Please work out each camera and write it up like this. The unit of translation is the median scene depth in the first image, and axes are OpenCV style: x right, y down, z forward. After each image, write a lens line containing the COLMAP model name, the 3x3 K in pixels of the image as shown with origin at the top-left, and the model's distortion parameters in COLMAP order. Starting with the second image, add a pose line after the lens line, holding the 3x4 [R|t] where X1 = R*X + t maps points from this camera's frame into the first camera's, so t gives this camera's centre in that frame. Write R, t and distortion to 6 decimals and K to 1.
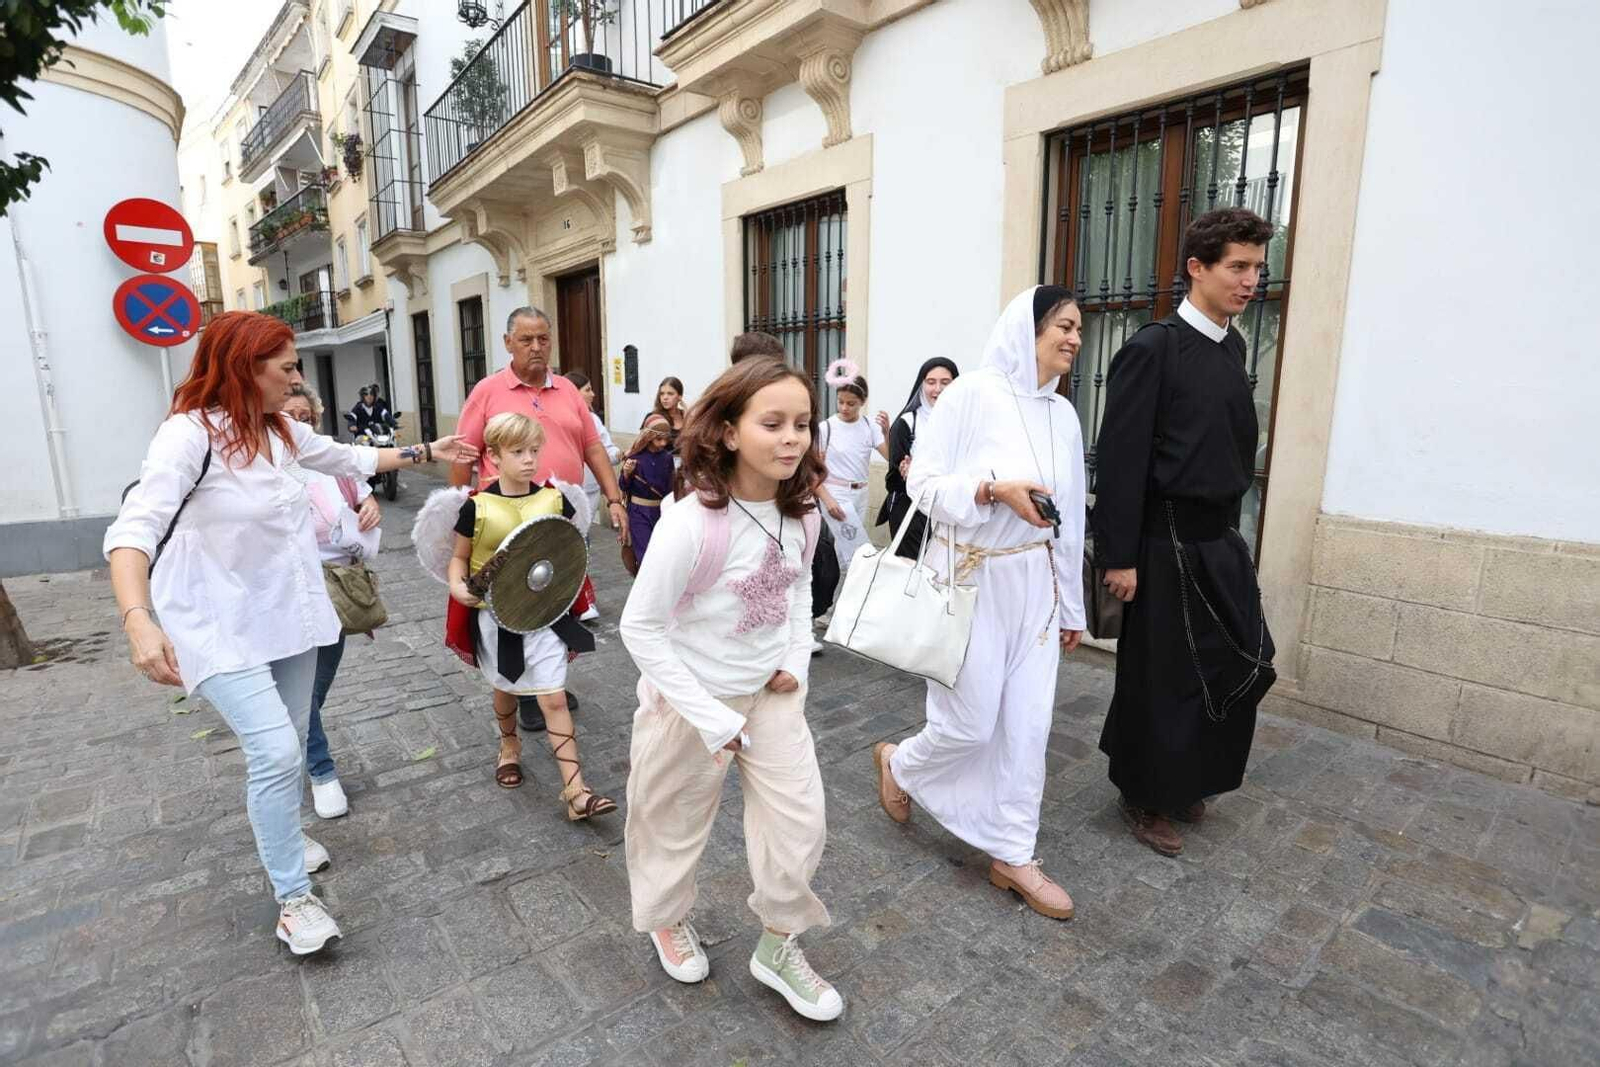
lens RADIAL K [[777.6, 0, 800.9], [0, 777.6, 533.9], [0, 0, 1]] dist [-0.065195, 0.024928]
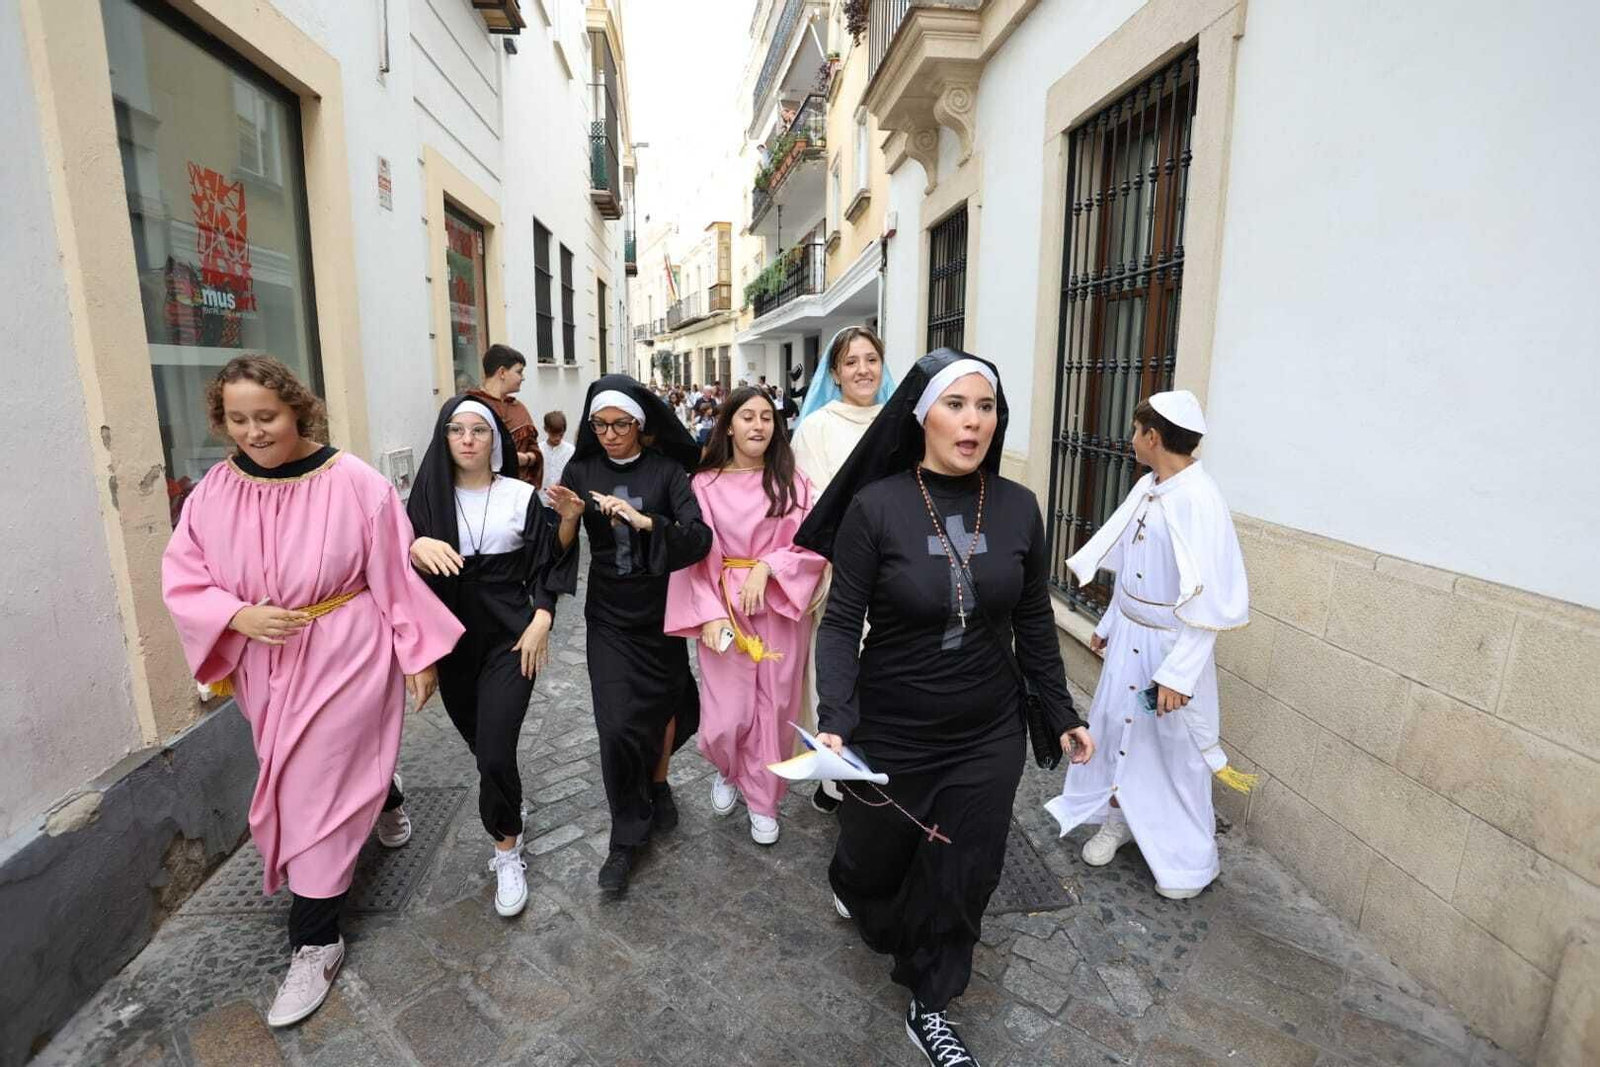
lens RADIAL K [[777.6, 0, 800.9], [0, 777.6, 533.9], [0, 0, 1]] dist [-0.065195, 0.024928]
pose [[0.827048, 0.113970, -0.550457, -0.720685], [-0.109650, 0.993129, 0.040877, -0.263840], [0.551334, 0.026550, 0.833862, 1.389663]]
